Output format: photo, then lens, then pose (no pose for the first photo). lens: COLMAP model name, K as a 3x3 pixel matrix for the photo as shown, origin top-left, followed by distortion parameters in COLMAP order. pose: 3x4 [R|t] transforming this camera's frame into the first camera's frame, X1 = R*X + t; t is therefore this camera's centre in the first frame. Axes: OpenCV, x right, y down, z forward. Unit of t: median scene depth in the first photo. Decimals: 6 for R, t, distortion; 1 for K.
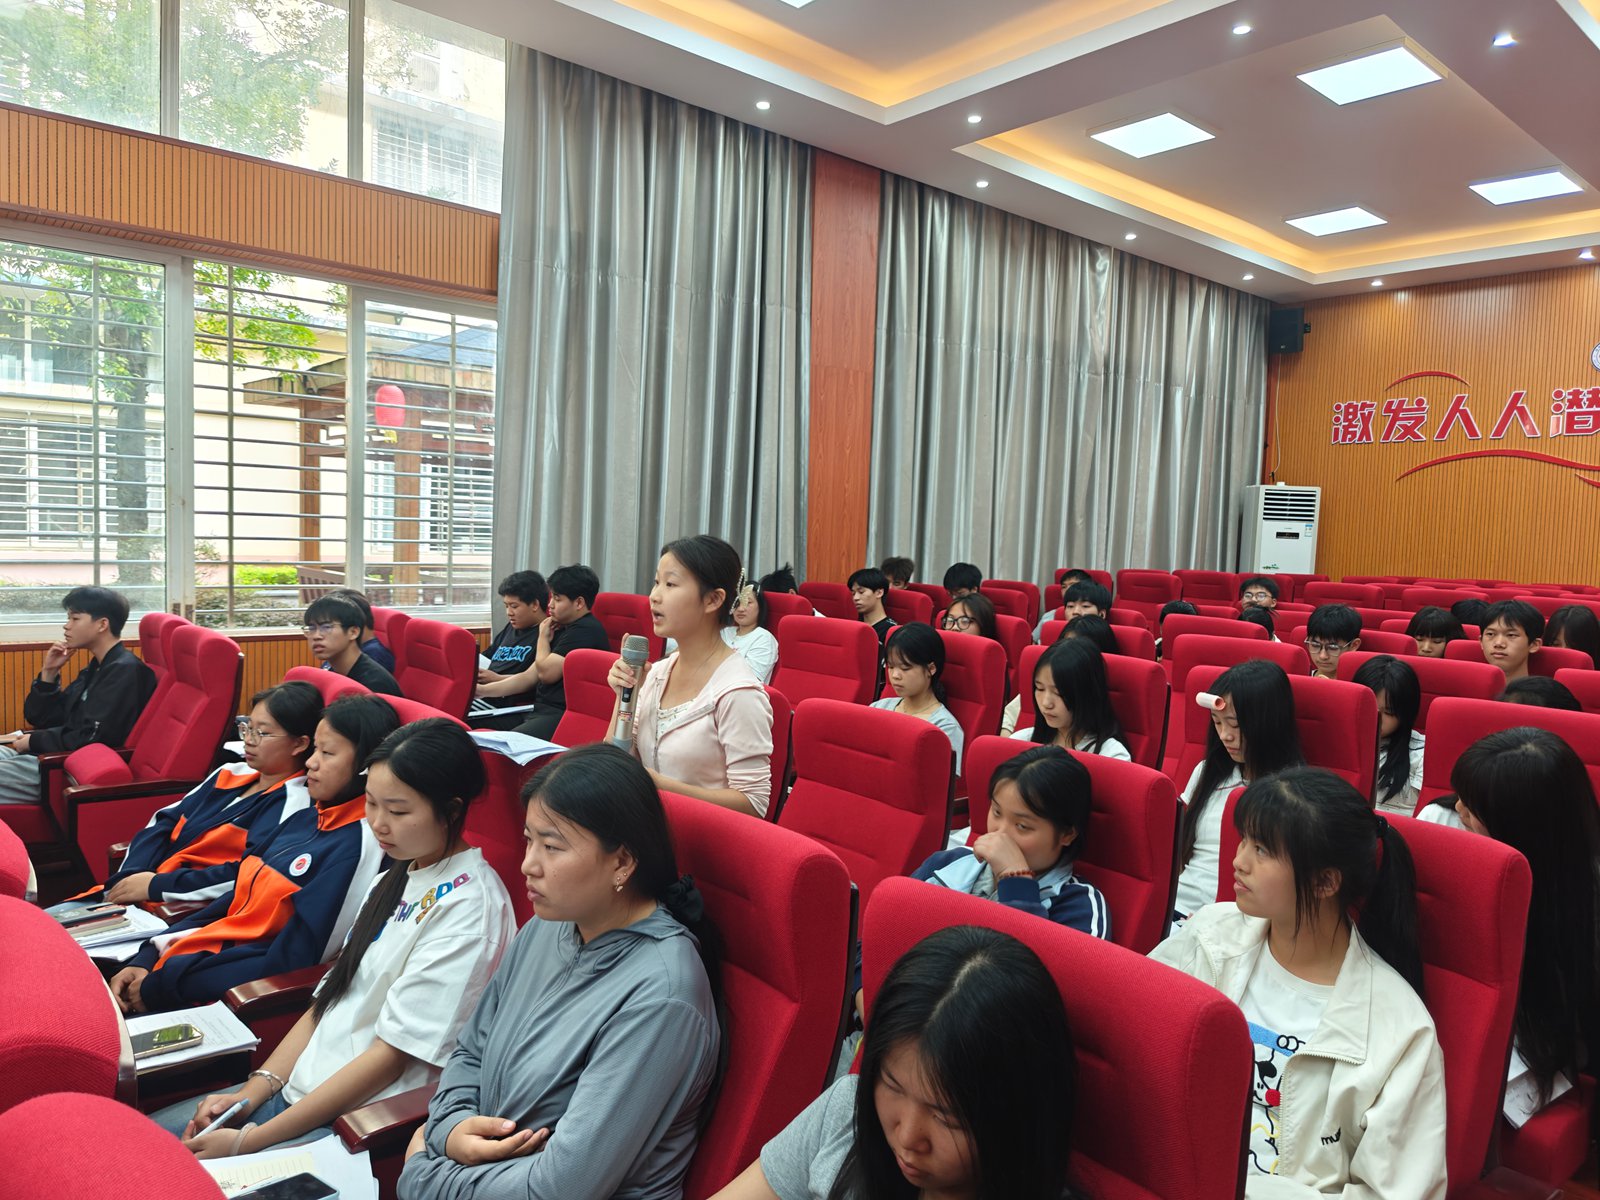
lens RADIAL K [[1106.0, 0, 800.0], [0, 1106.0, 600.0], [0, 0, 1]] dist [0.040603, -0.036654]
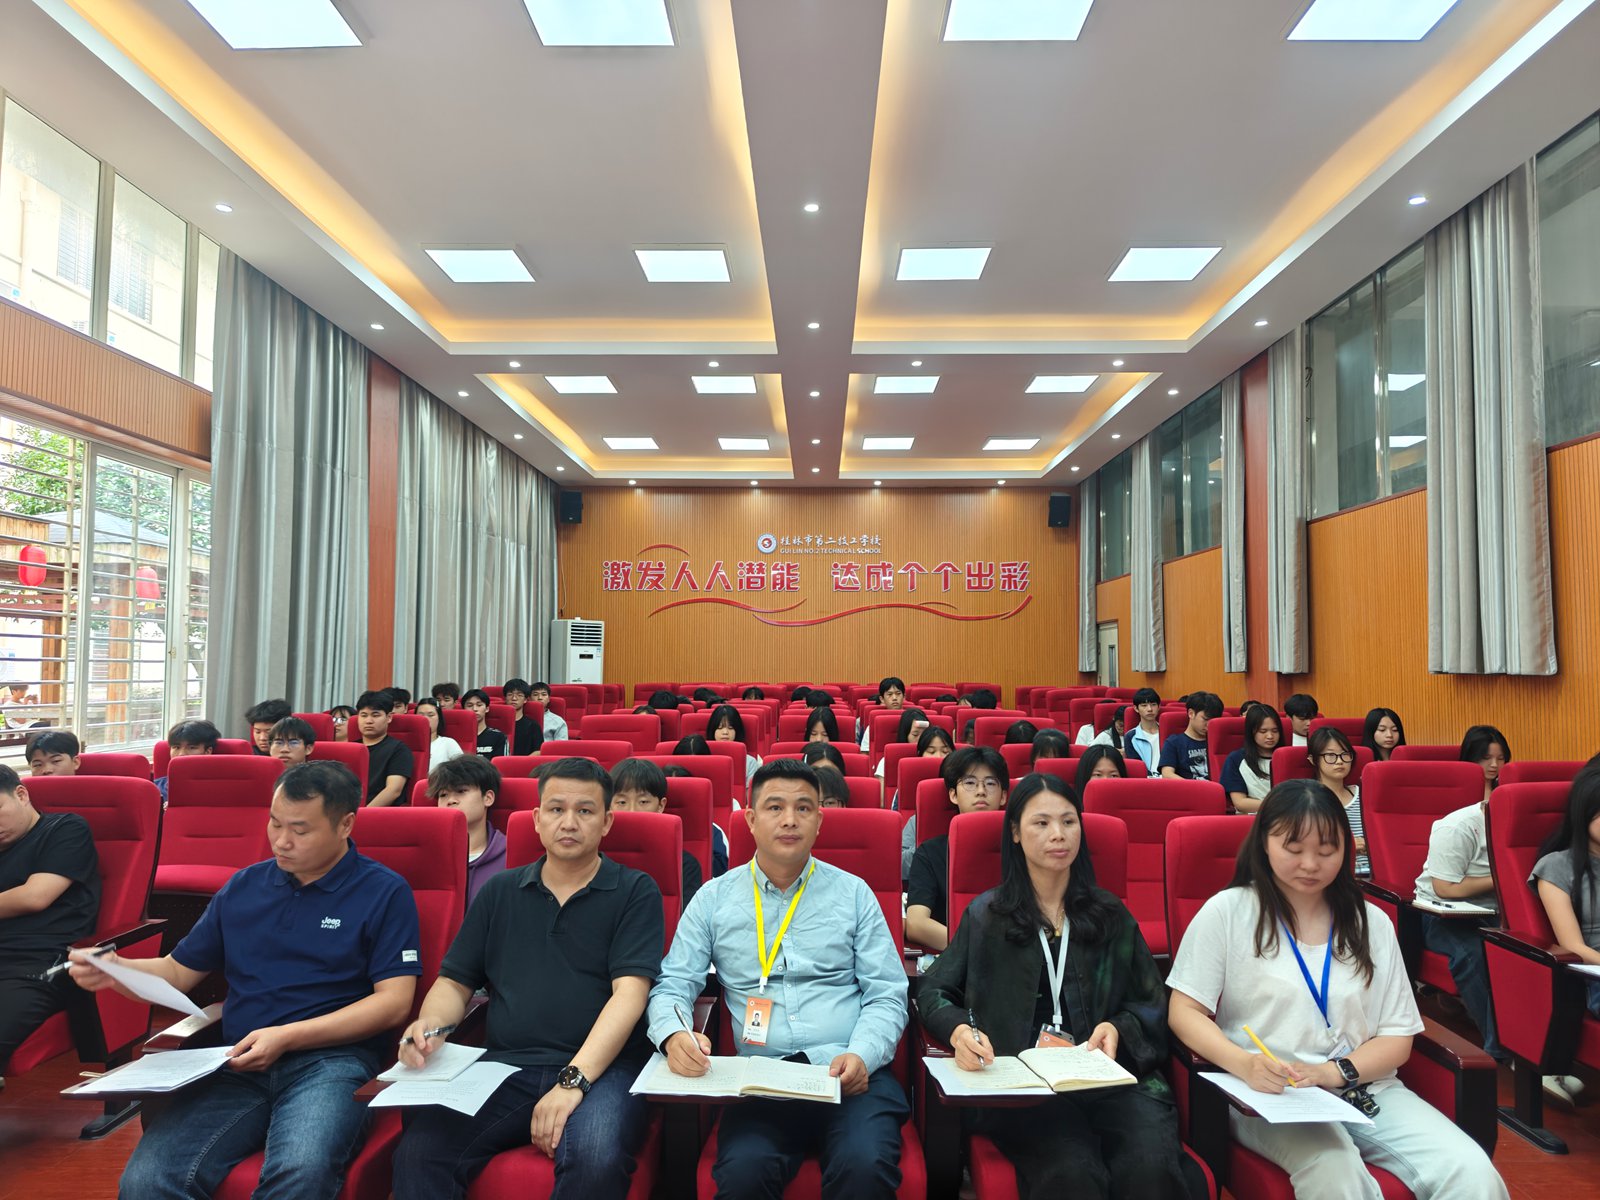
lens RADIAL K [[1106.0, 0, 800.0], [0, 1106.0, 600.0], [0, 0, 1]] dist [0.040603, -0.036654]
pose [[0.662046, 0.014575, 0.749322, -0.463306], [0.066685, 0.994700, -0.078266, -0.003485], [-0.746491, 0.101784, 0.657565, -0.108016]]
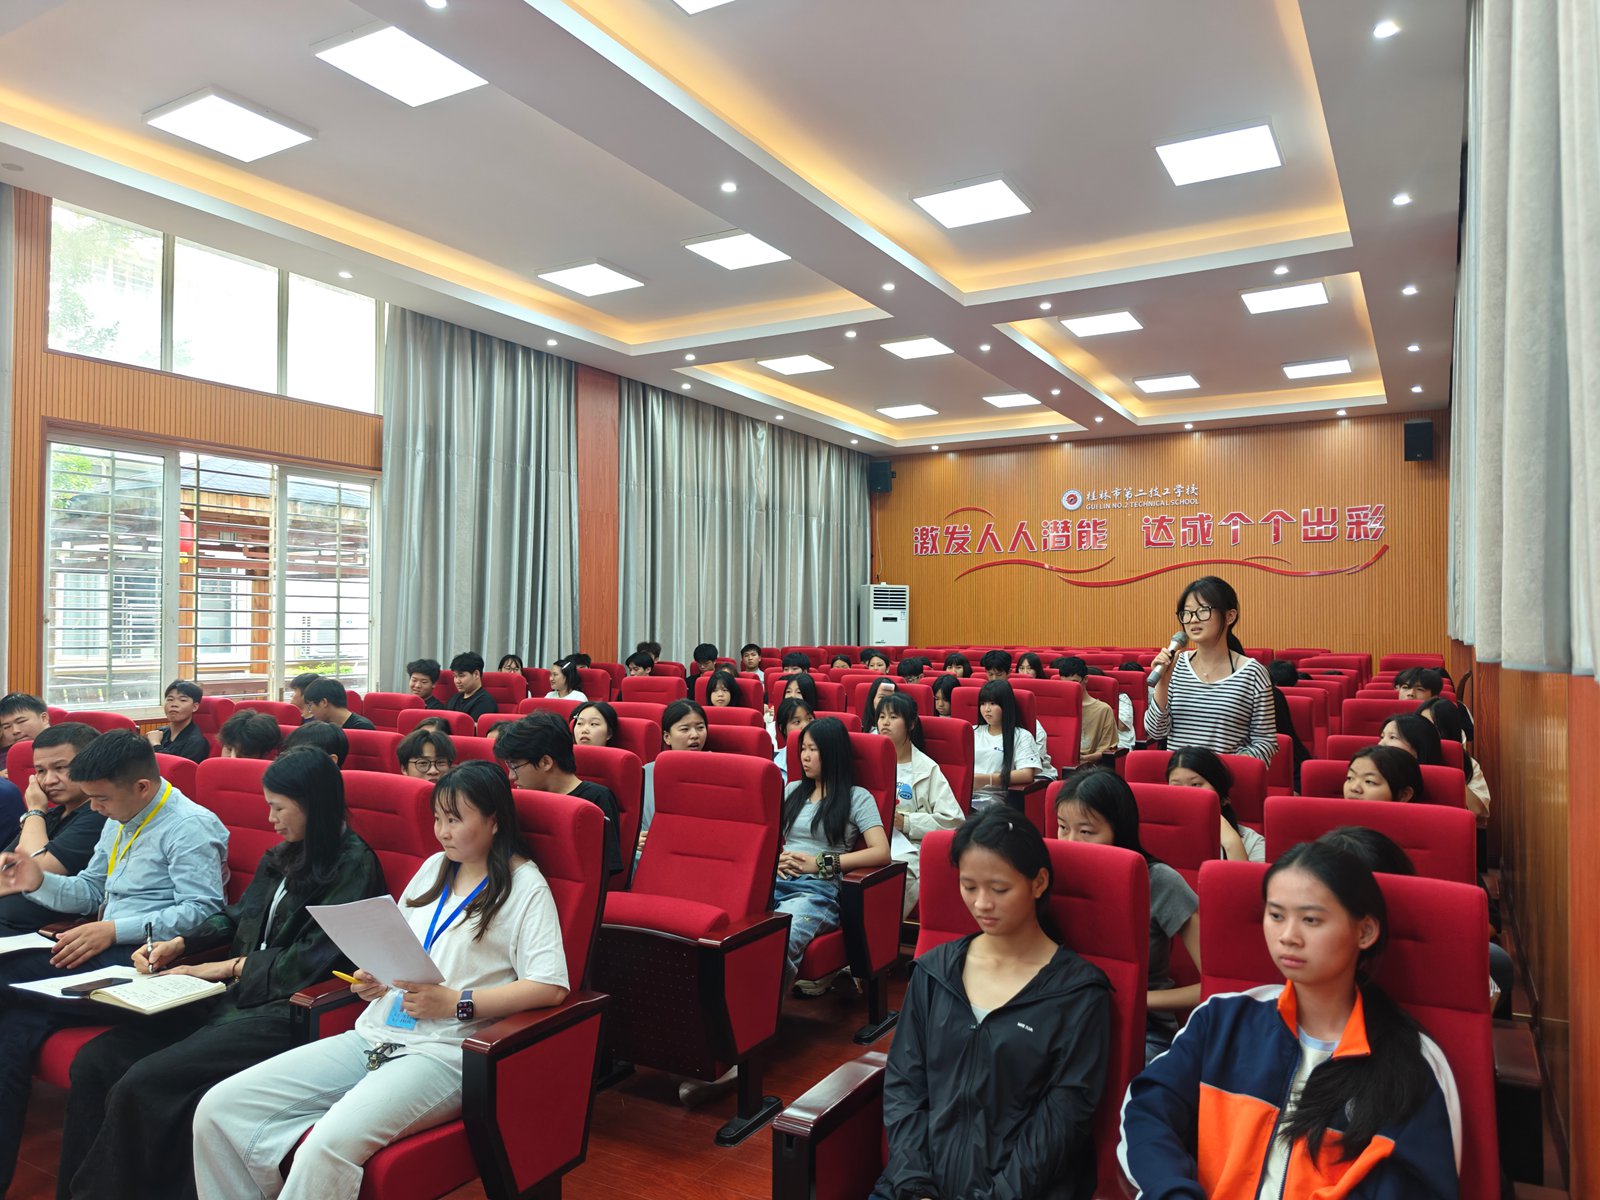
lens RADIAL K [[1106.0, 0, 800.0], [0, 1106.0, 600.0], [0, 0, 1]] dist [0.040603, -0.036654]
pose [[0.943750, -0.023552, 0.329821, -0.154744], [0.049952, 0.996168, -0.071797, 0.014726], [-0.326866, 0.084234, 0.941309, -0.335691]]
